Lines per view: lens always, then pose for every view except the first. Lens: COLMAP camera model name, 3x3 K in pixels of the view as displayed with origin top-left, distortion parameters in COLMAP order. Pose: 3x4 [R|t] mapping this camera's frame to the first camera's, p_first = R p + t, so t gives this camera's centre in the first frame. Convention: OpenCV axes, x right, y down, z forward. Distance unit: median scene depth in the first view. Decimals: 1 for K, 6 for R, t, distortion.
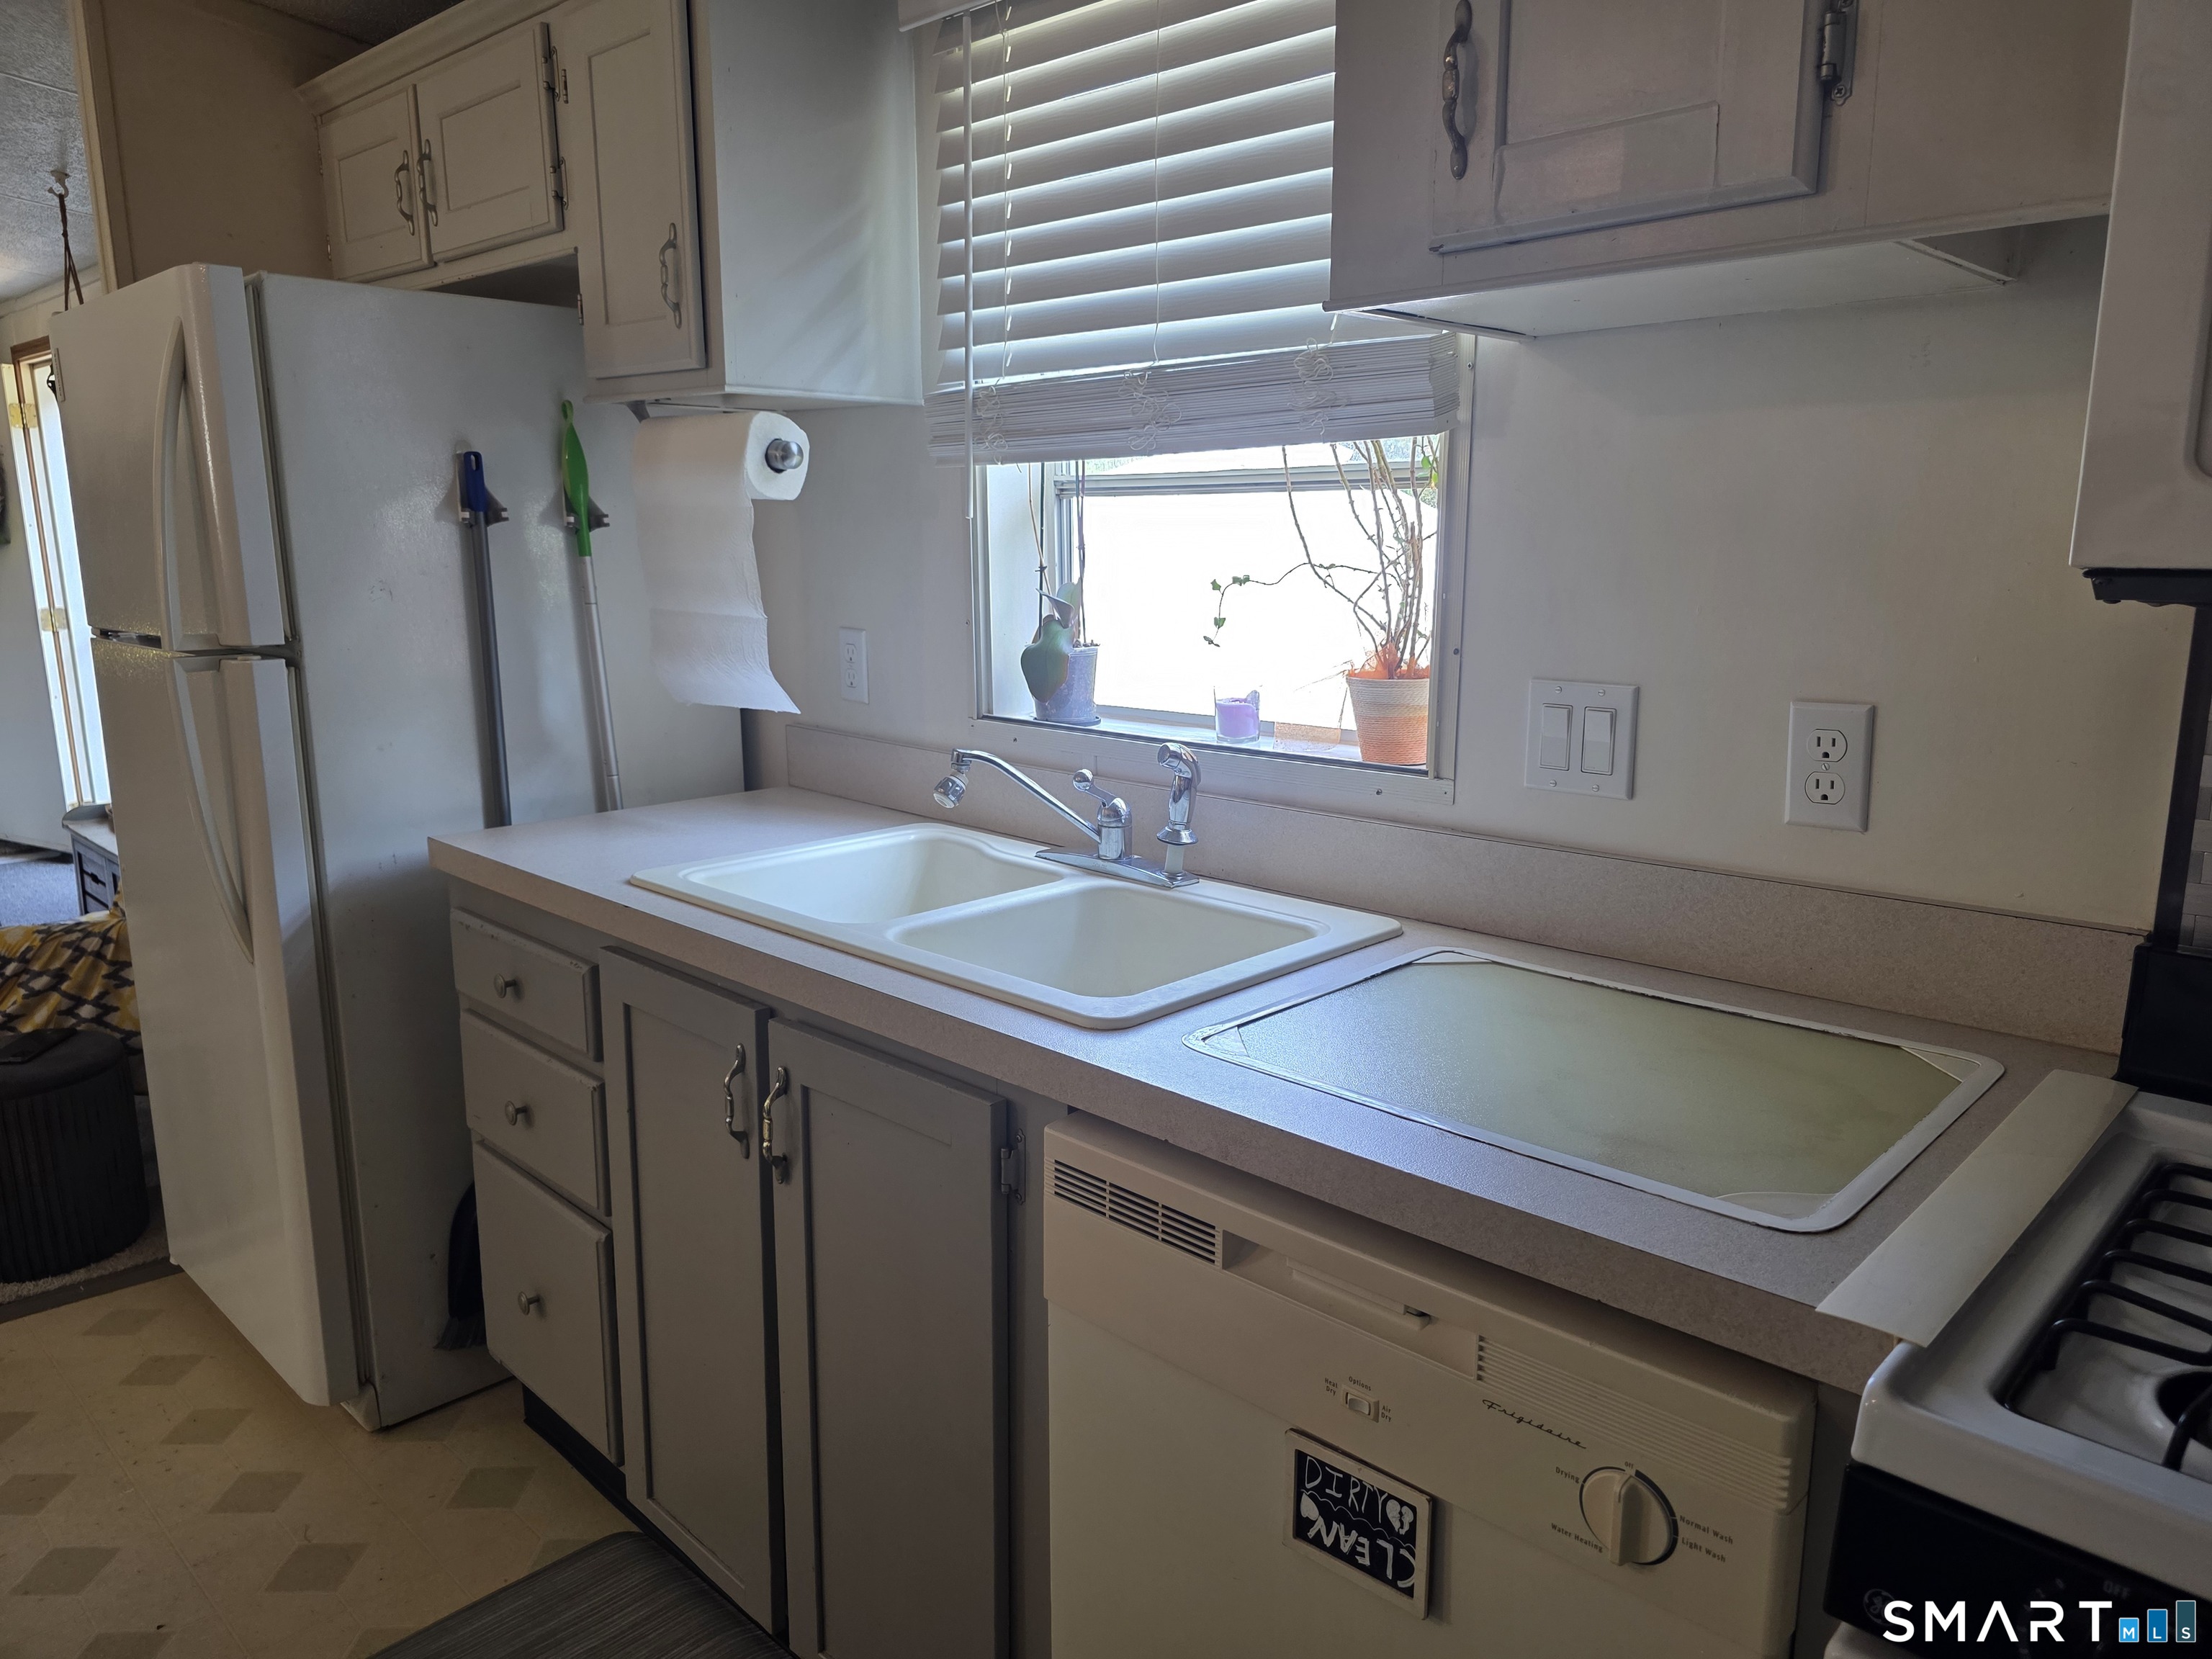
lens RADIAL K [[1495.1, 0, 1138.1], [0, 1495.1, 835.6], [0, 0, 1]] dist [0.067420, -0.066155]
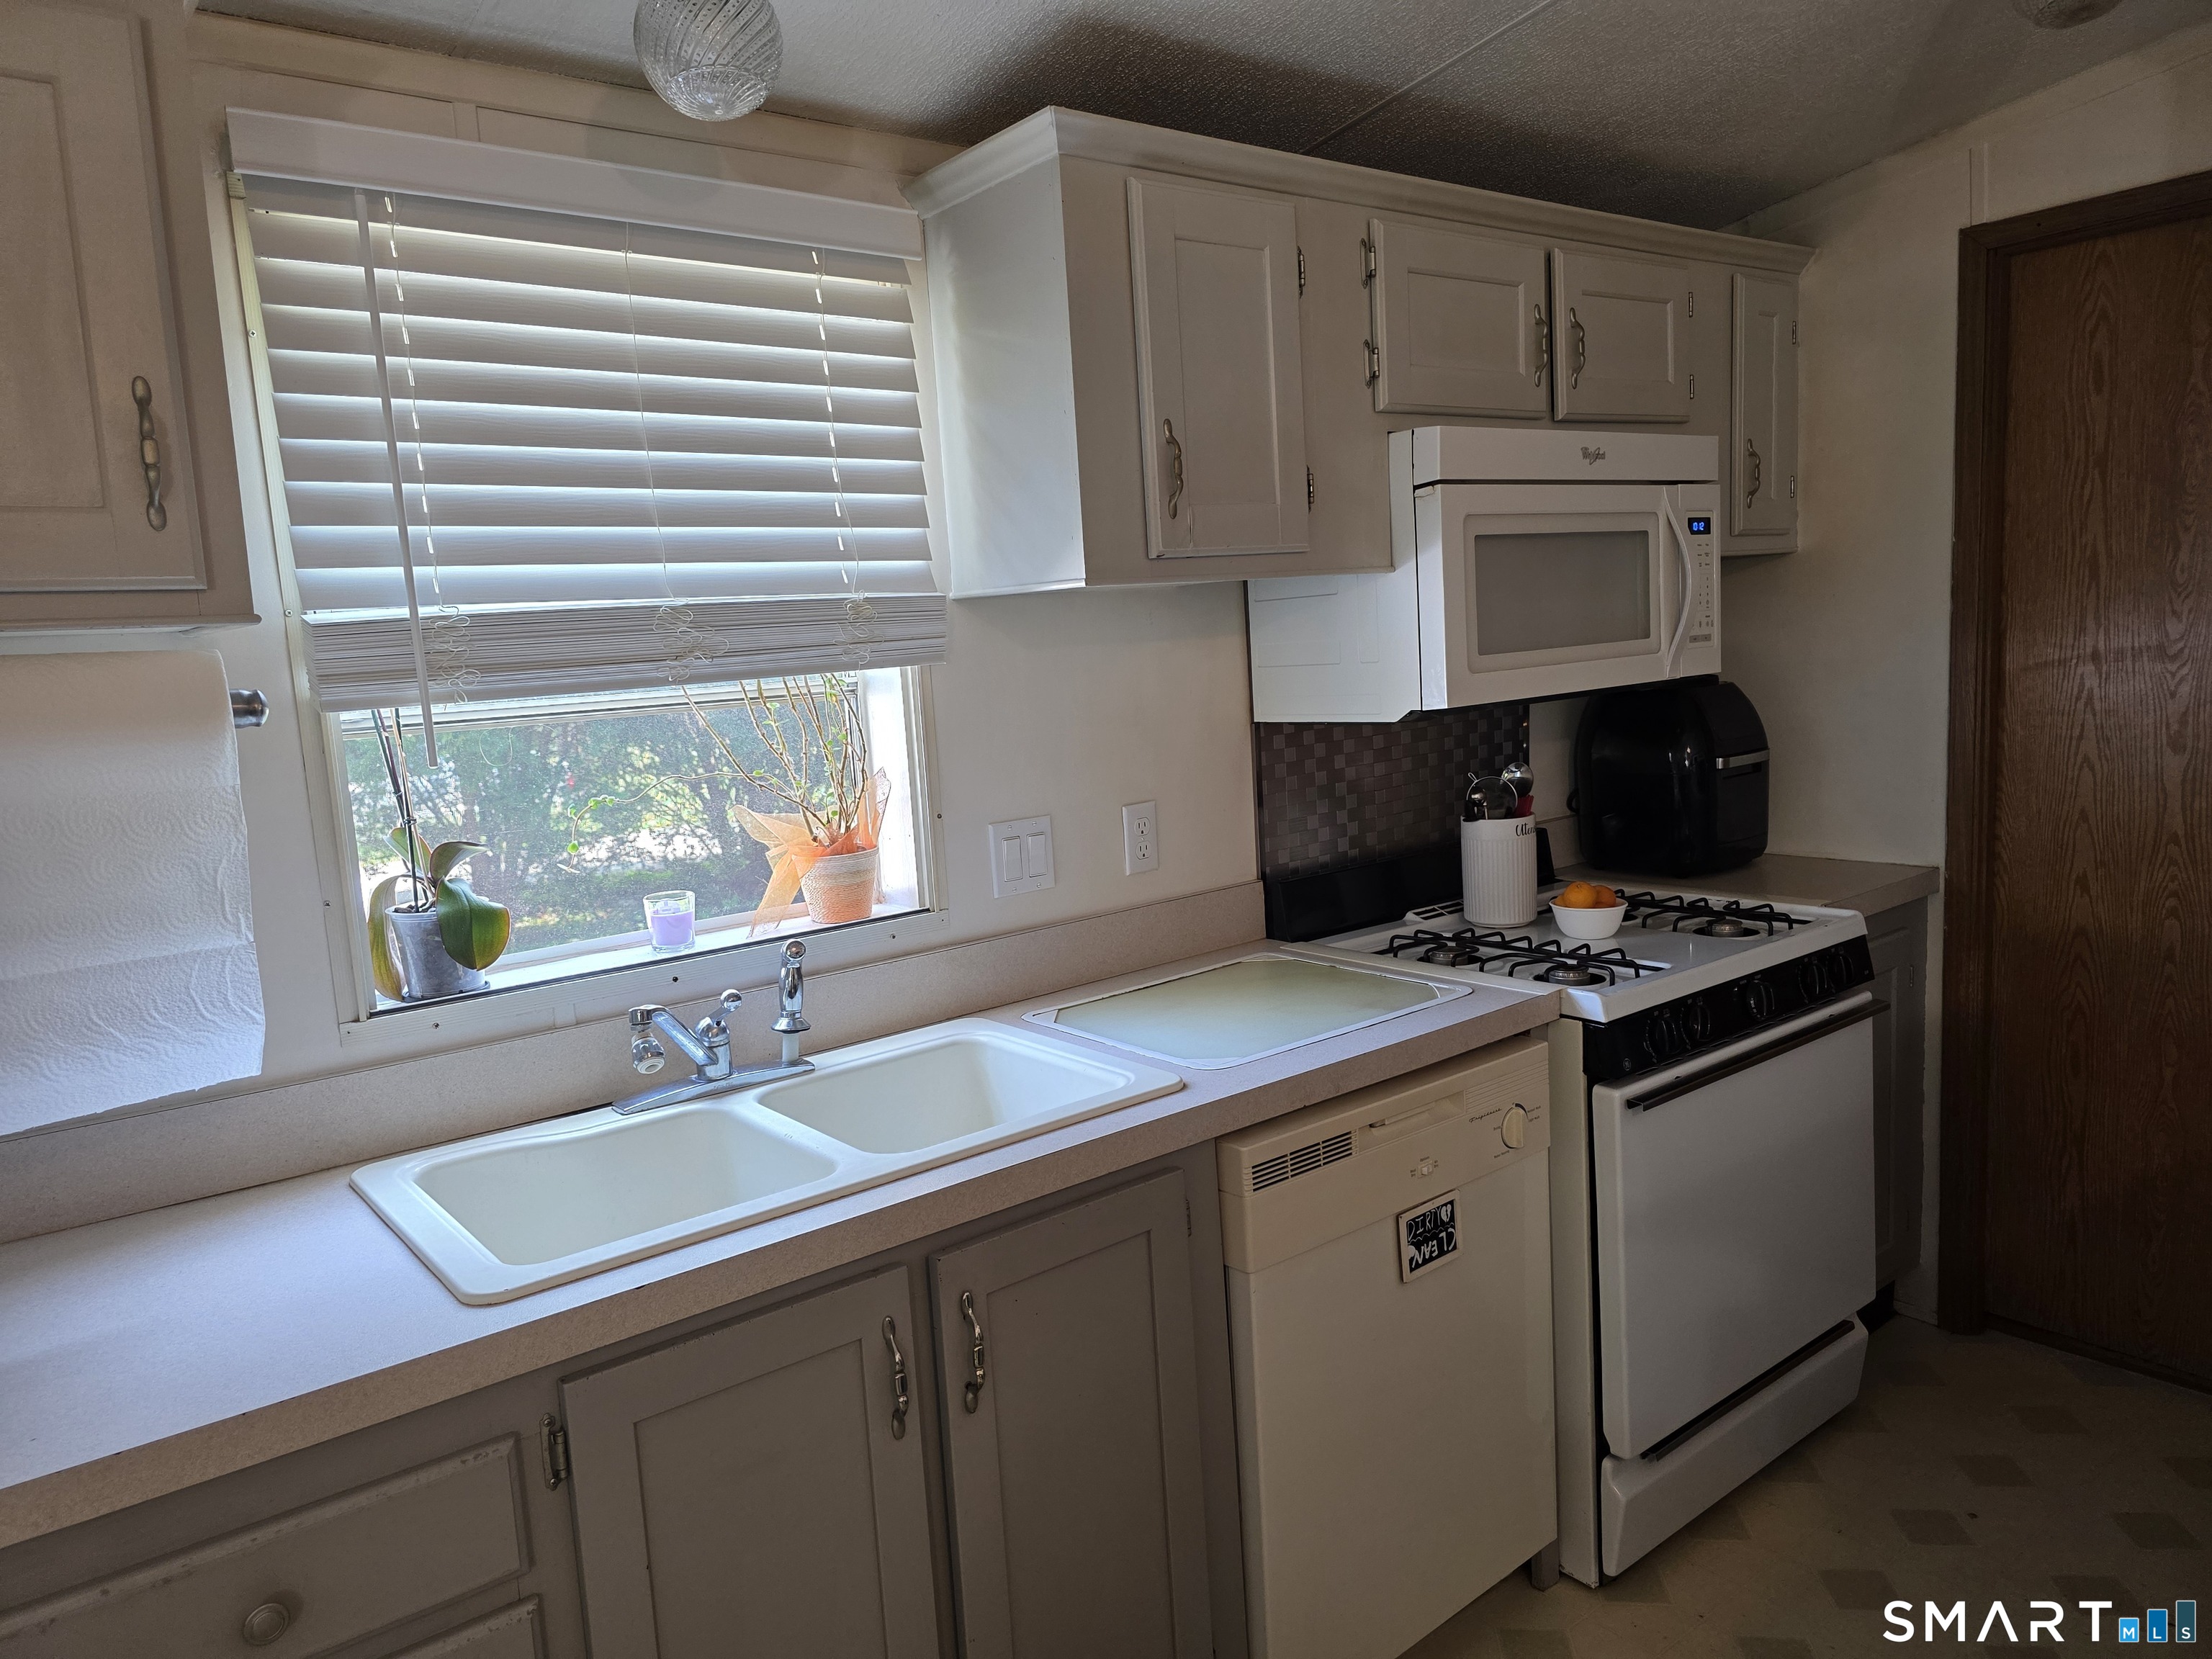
lens RADIAL K [[1495.1, 0, 1095.0], [0, 1495.1, 833.3], [0, 0, 1]] dist [0.067420, -0.066155]
pose [[0.144958, -0.139173, 0.979601, -0.610354], [0.258588, 0.960977, 0.098262, -0.113306], [-0.955050, 0.239069, 0.175289, 0.351514]]
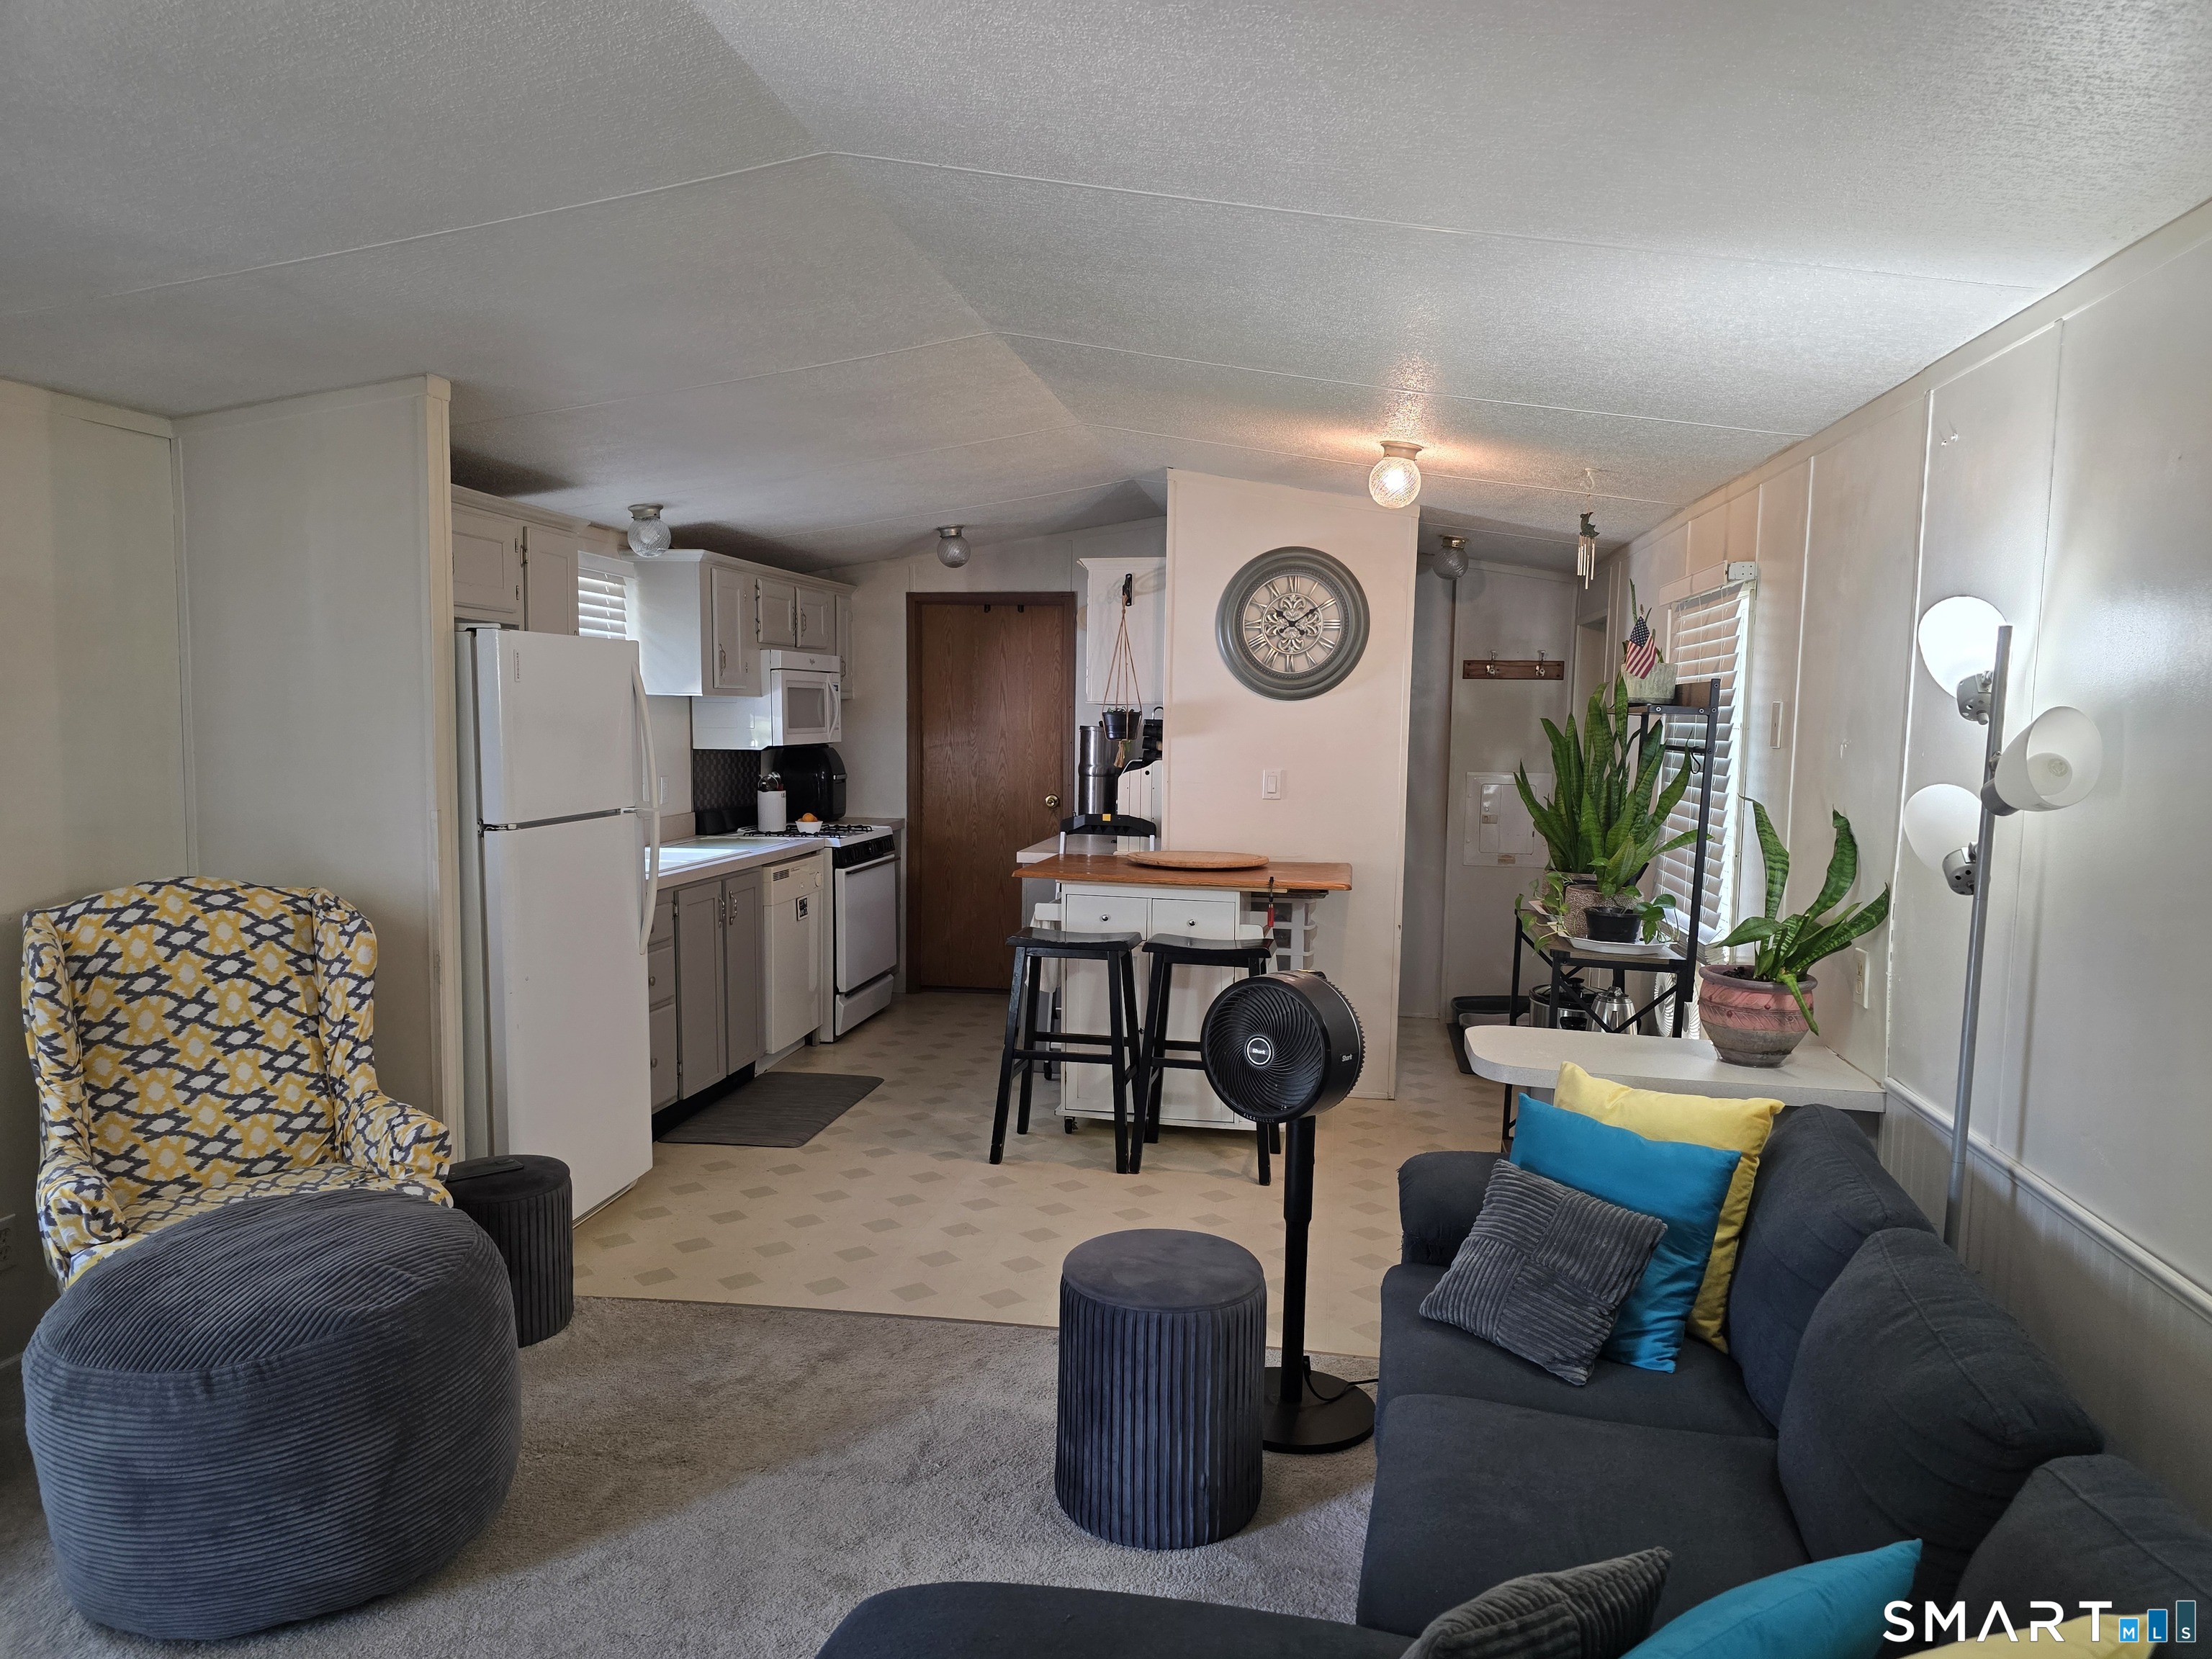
lens RADIAL K [[1495.1, 0, 1114.6], [0, 1495.1, 856.7], [0, 0, 1]] dist [0.067420, -0.066155]
pose [[-0.569120, -0.084232, 0.817929, -1.960779], [0.155027, 0.965907, 0.207339, -0.281192], [-0.807508, 0.244802, -0.536659, 1.146699]]
